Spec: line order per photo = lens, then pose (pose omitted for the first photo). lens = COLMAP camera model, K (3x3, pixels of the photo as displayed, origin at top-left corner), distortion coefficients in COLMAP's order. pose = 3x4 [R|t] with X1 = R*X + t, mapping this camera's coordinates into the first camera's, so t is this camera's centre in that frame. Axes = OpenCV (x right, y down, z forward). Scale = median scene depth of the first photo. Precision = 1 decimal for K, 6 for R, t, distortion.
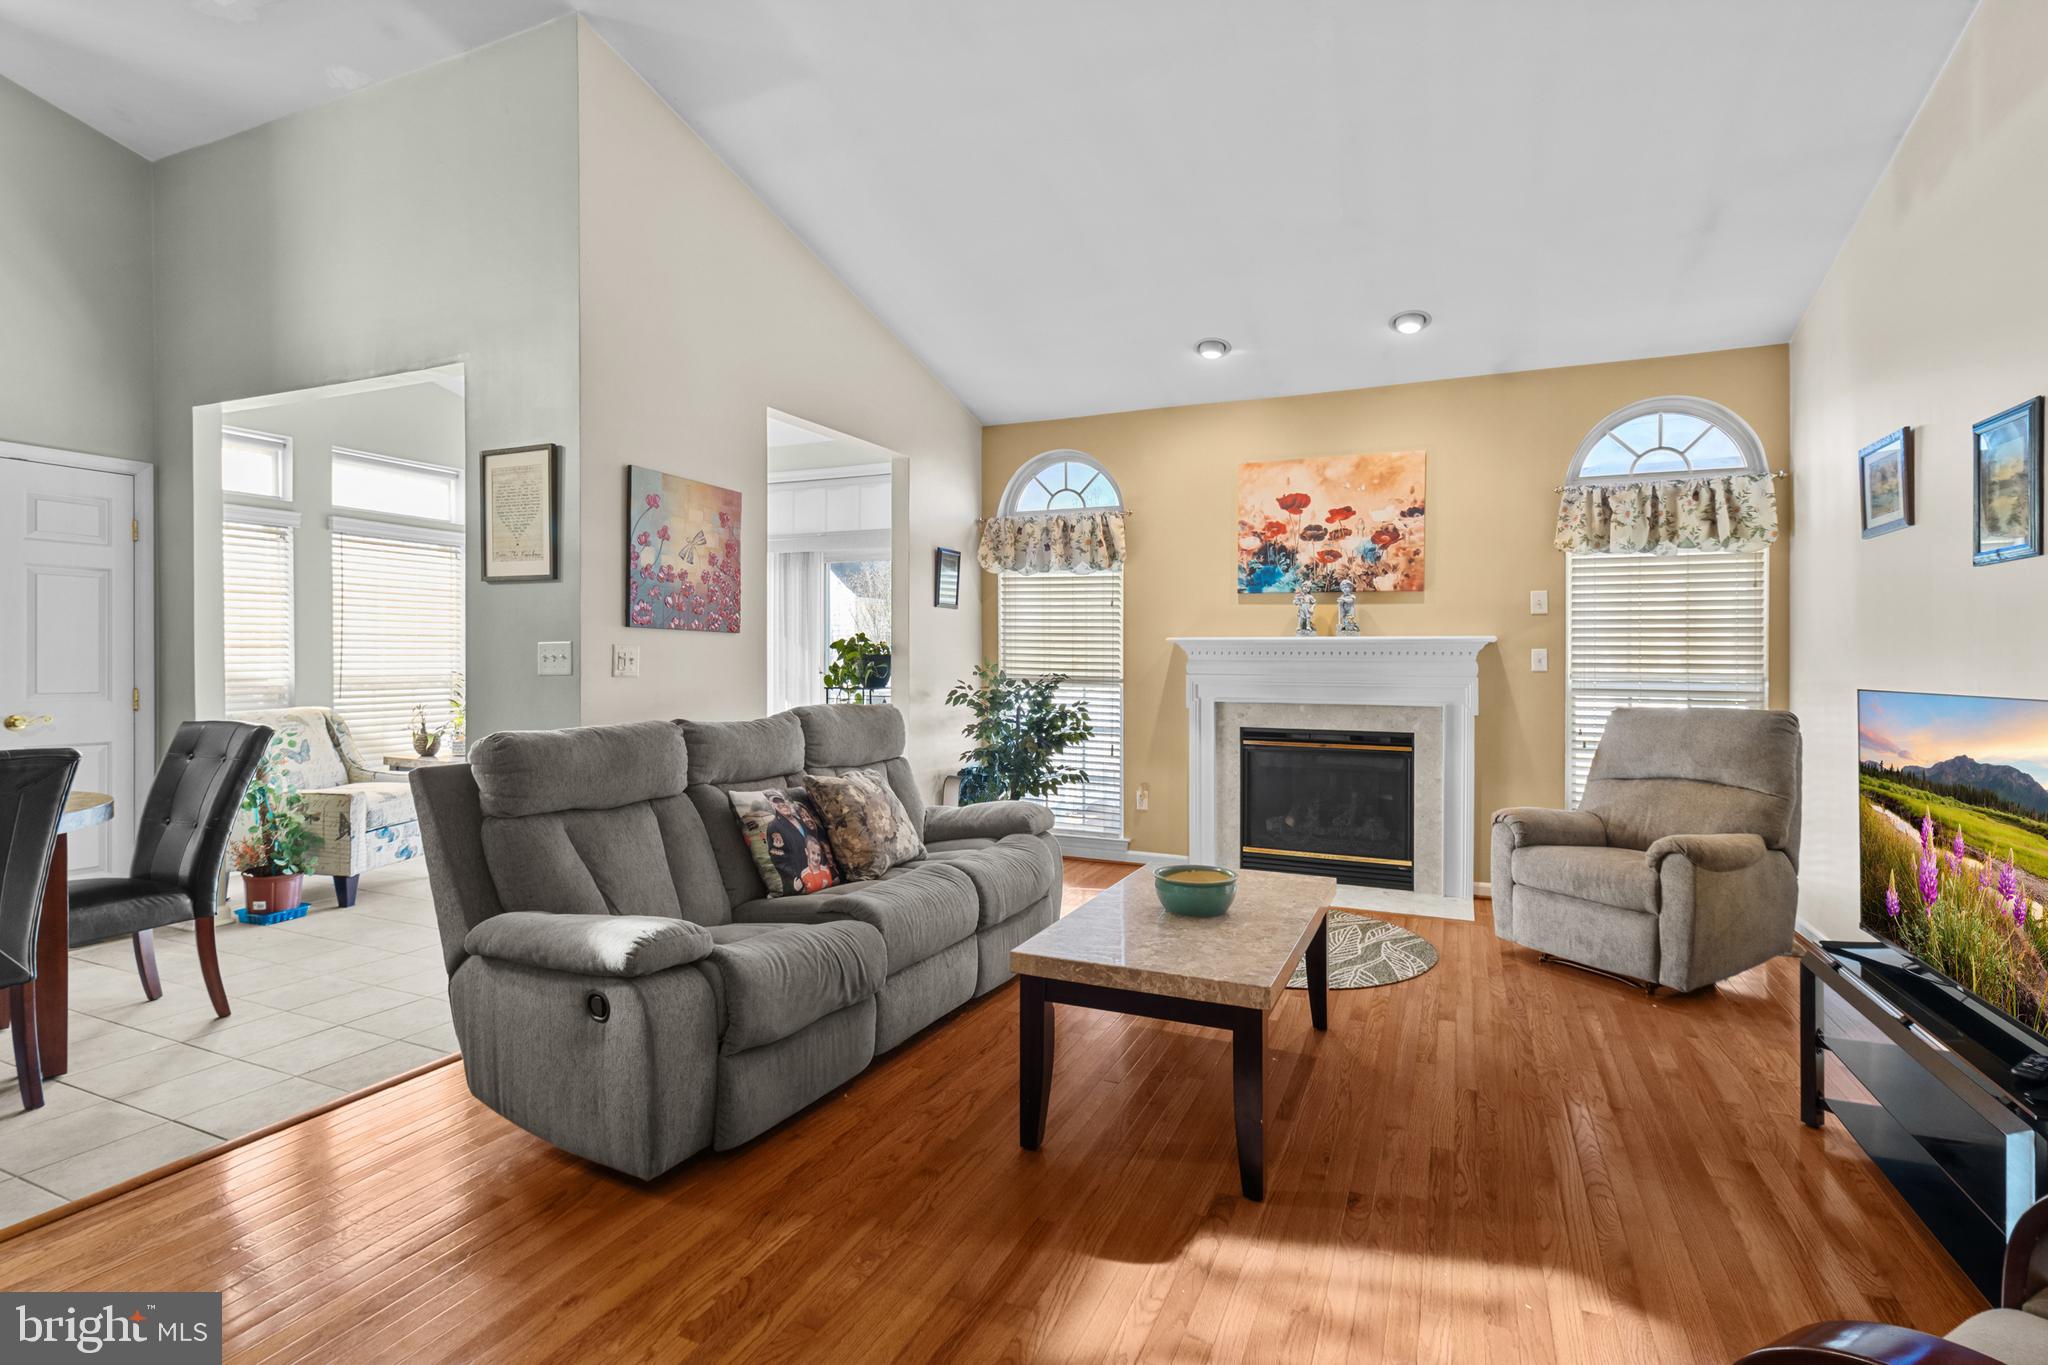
lens RADIAL K [[972.1, 0, 1038.1], [0, 972.1, 656.3], [0, 0, 1]] dist [0.000363, 0.006237]
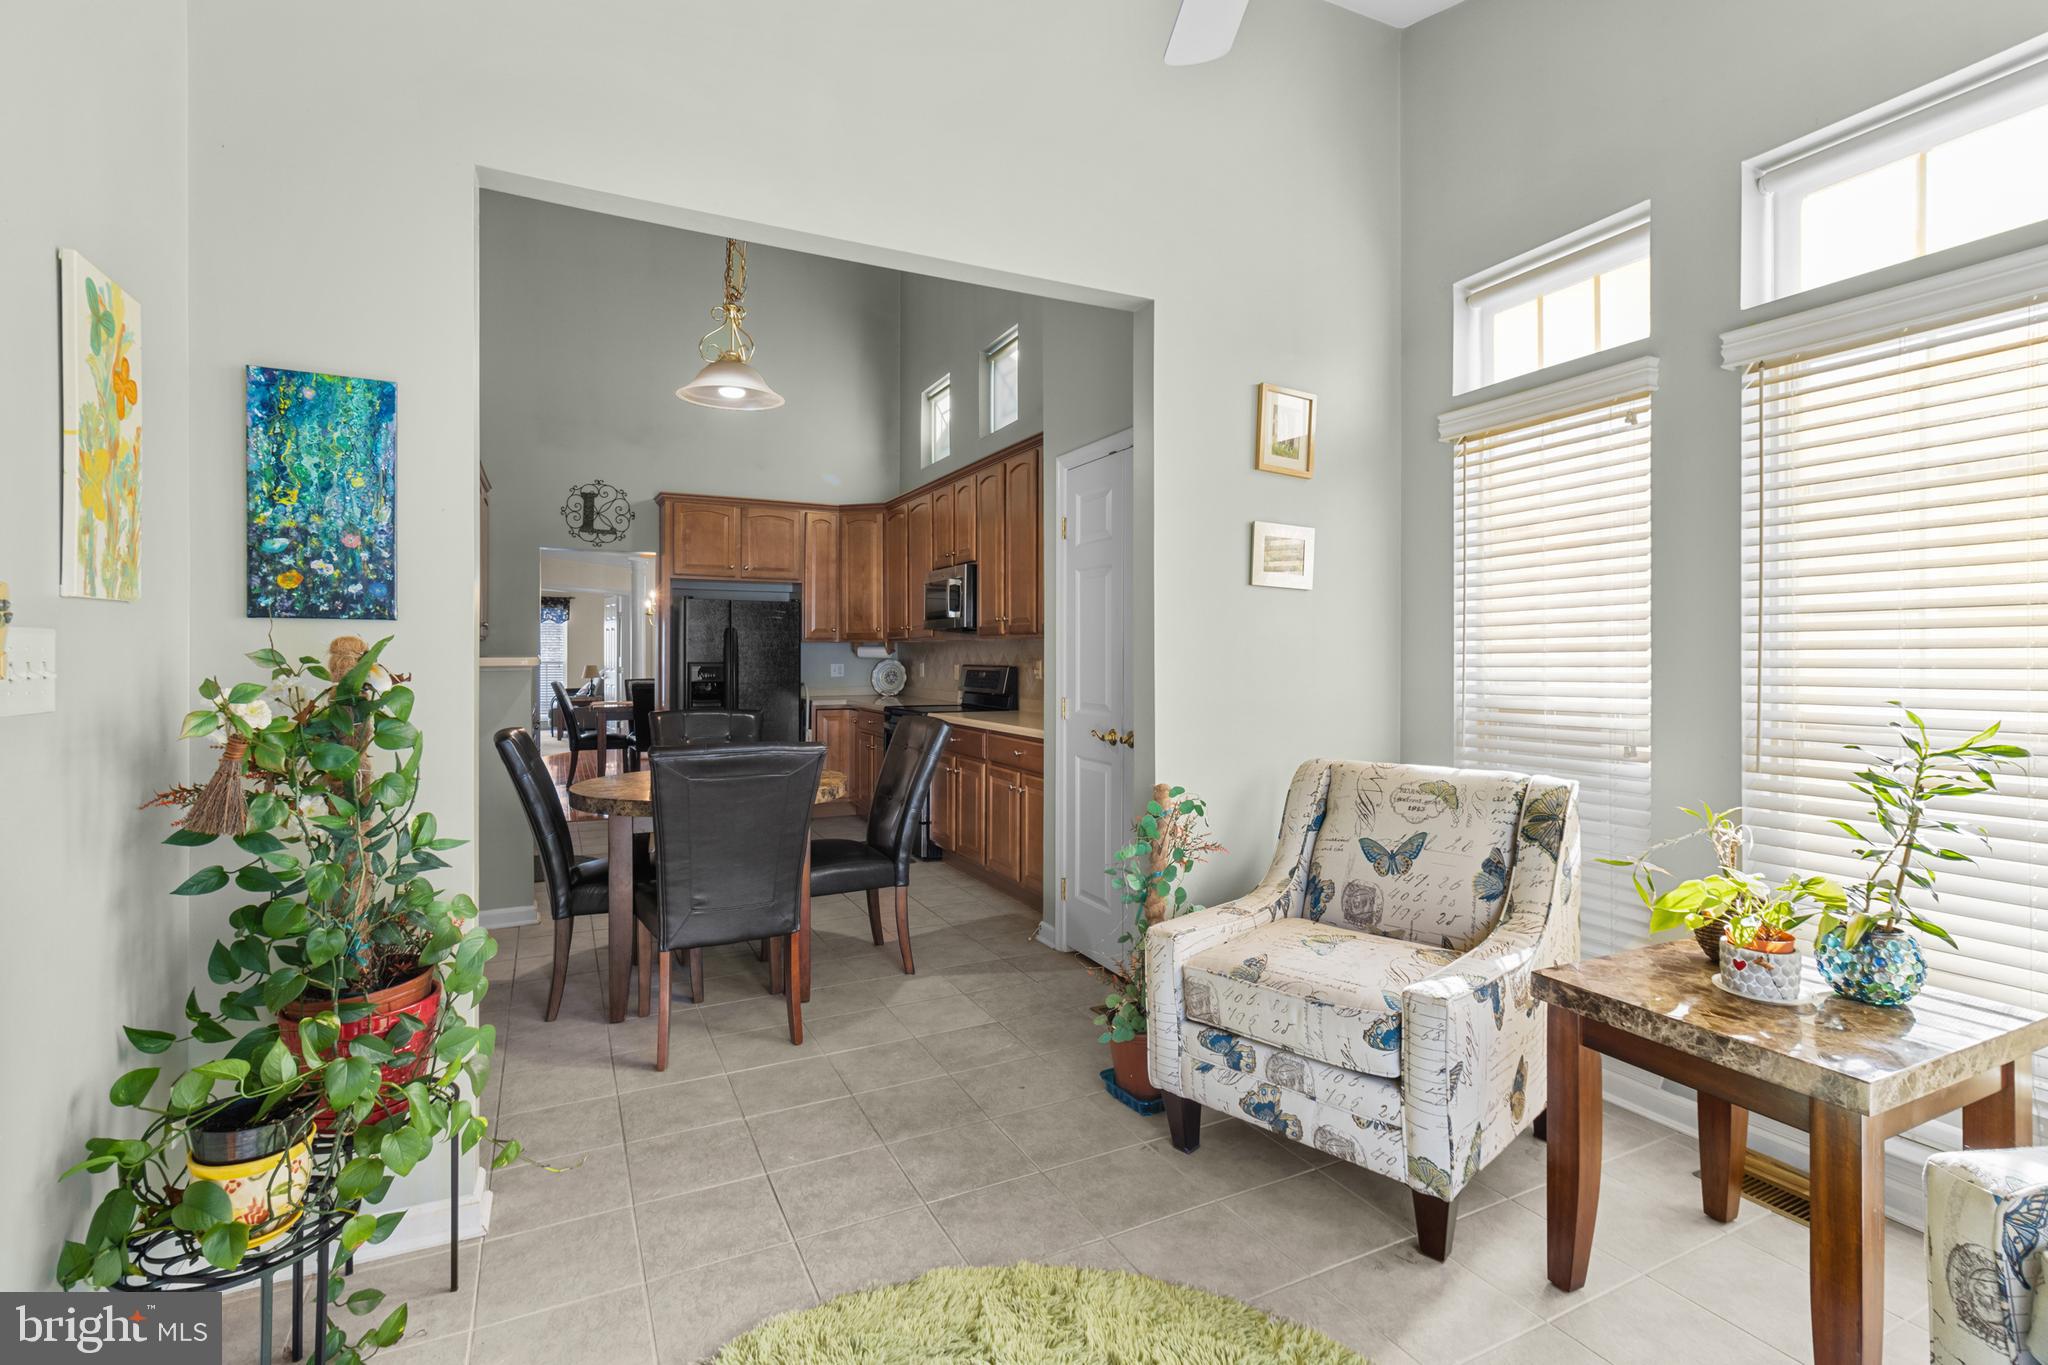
lens RADIAL K [[949.1, 0, 1029.8], [0, 949.1, 659.5], [0, 0, 1]] dist [0.001235, 0.000413]
pose [[-0.638972, -0.001139, -0.769229, -0.258484], [-0.003113, 0.999995, 0.001105, -0.004400], [0.769223, 0.003100, -0.638972, 1.228195]]
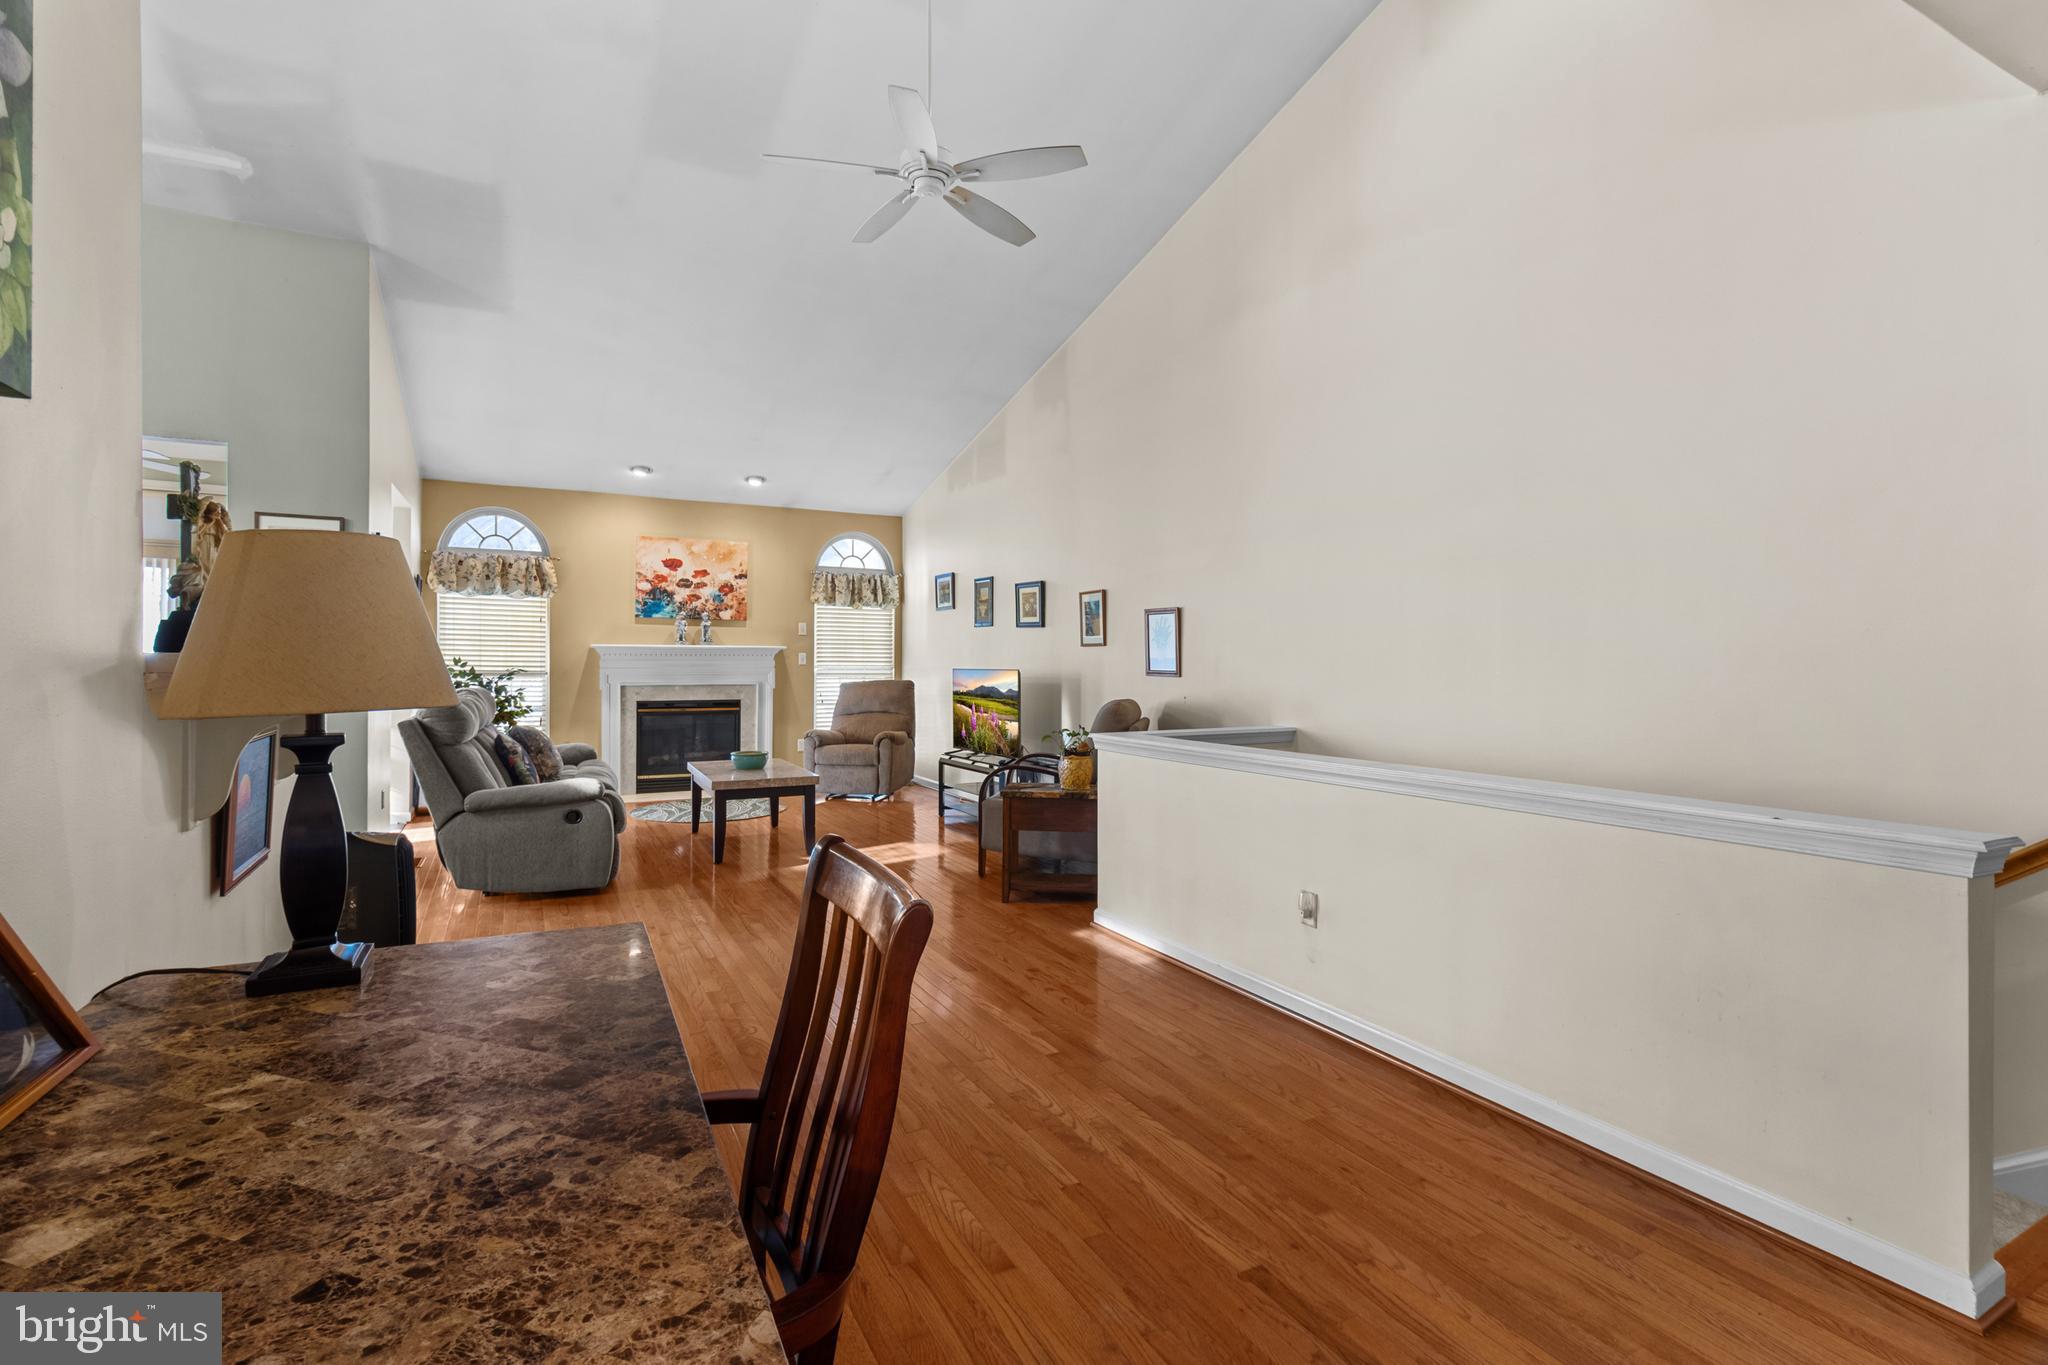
lens RADIAL K [[952.3, 0, 1028.3], [0, 952.3, 660.9], [0, 0, 1]] dist [0.005070, -0.000594]
pose [[0.620422, -0.002711, 0.784264, -0.696988], [-0.003366, 0.999976, 0.006119, -0.005111], [-0.784261, -0.006437, 0.620398, -0.531619]]
